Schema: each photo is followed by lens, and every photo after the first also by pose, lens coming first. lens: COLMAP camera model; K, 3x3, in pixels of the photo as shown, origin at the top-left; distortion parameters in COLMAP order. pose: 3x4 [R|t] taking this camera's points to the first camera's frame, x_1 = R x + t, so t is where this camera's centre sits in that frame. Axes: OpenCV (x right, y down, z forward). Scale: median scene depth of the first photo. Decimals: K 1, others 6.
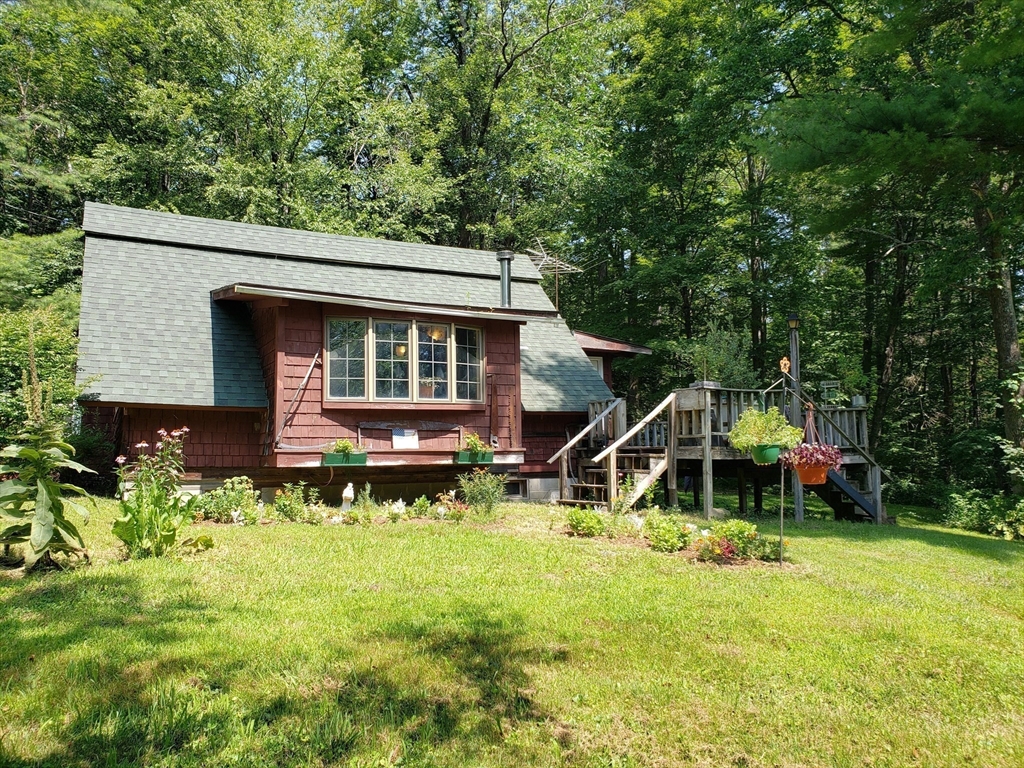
lens RADIAL K [[729.7, 0, 512.0], [0, 729.7, 384.0], [0, 0, 1]] dist [0.000534, -0.002680]
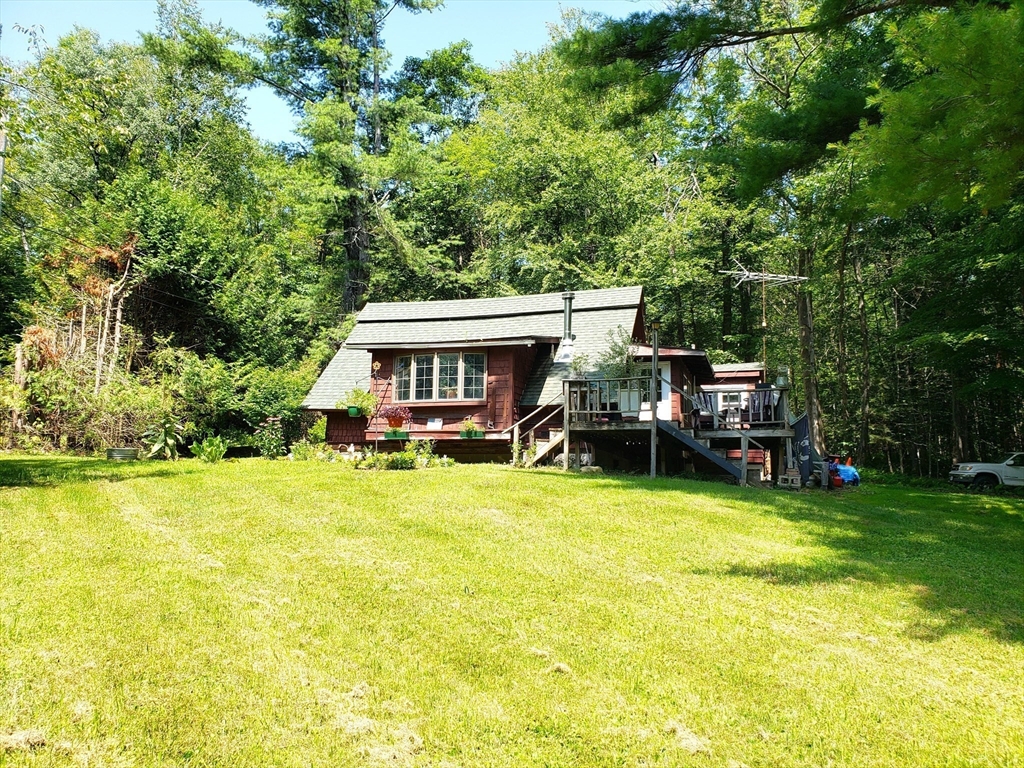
lens RADIAL K [[729.7, 0, 512.0], [0, 729.7, 384.0], [0, 0, 1]] dist [0.000534, -0.002680]
pose [[0.730822, -0.073967, -0.678548, 1.115839], [0.050785, 0.997248, -0.054011, 0.082515], [0.680676, 0.005012, 0.732567, -0.106147]]
